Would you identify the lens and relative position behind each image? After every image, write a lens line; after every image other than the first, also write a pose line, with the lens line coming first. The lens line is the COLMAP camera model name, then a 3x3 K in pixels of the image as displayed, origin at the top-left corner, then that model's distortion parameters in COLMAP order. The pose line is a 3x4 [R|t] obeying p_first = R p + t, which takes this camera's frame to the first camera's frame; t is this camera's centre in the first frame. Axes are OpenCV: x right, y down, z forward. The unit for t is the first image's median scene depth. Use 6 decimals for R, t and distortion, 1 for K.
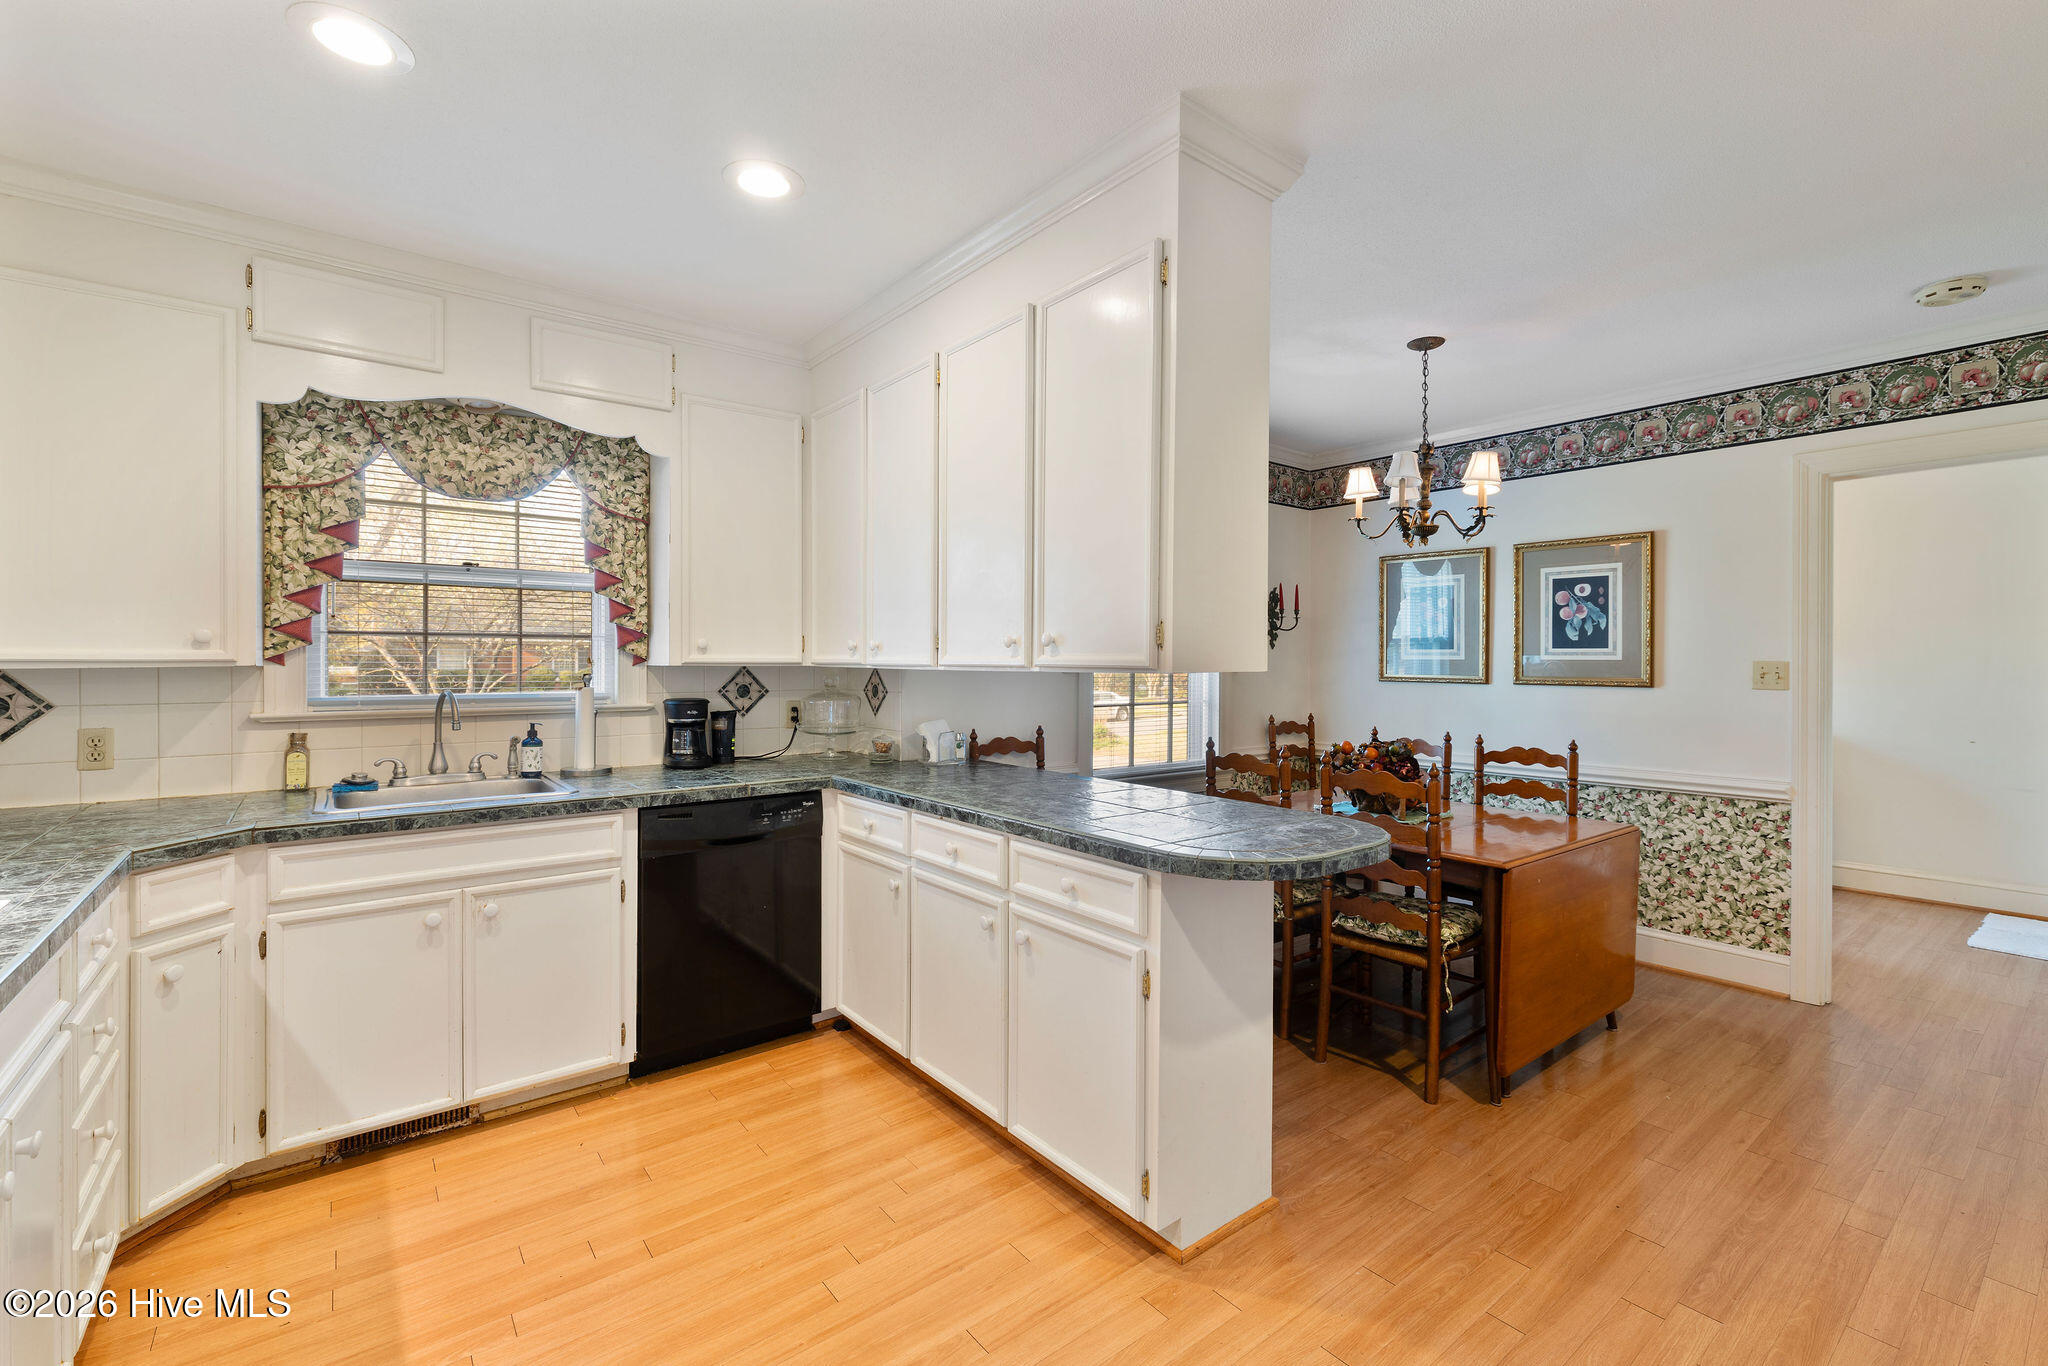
lens RADIAL K [[883.1, 0, 1029.7], [0, 883.1, 665.5], [0, 0, 1]] dist [0.001332, -0.000152]
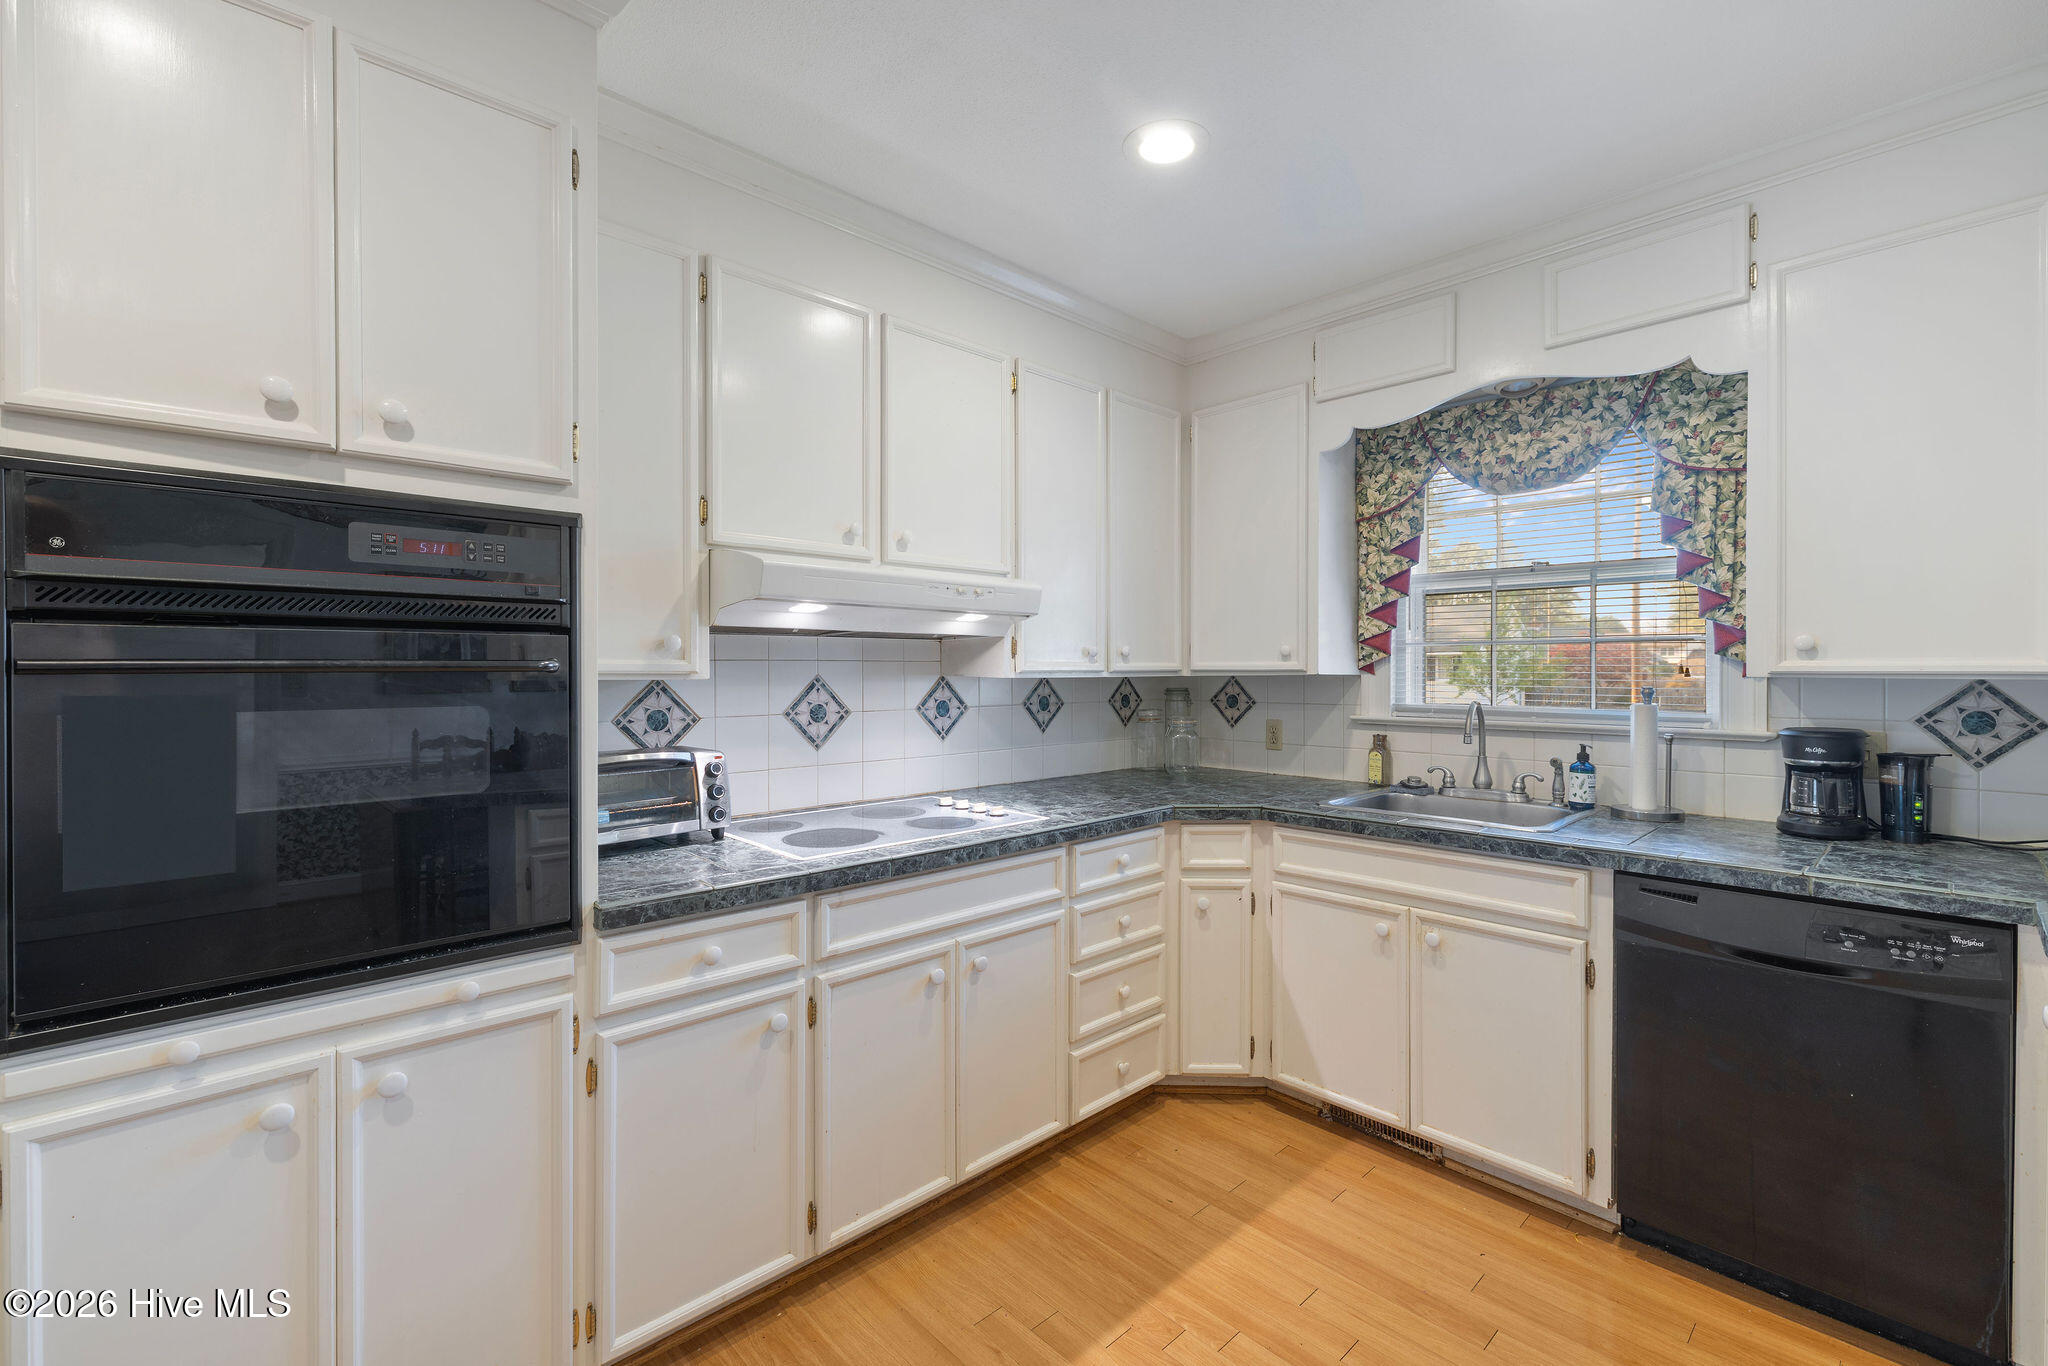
lens RADIAL K [[883.1, 0, 1024.8], [0, 883.1, 672.9], [0, 0, 1]] dist [0.001332, -0.000152]
pose [[0.090338, 0.002755, -0.995907, 0.288580], [-0.004297, 0.999988, 0.002377, -0.003262], [0.995902, 0.004065, 0.090348, 0.514512]]
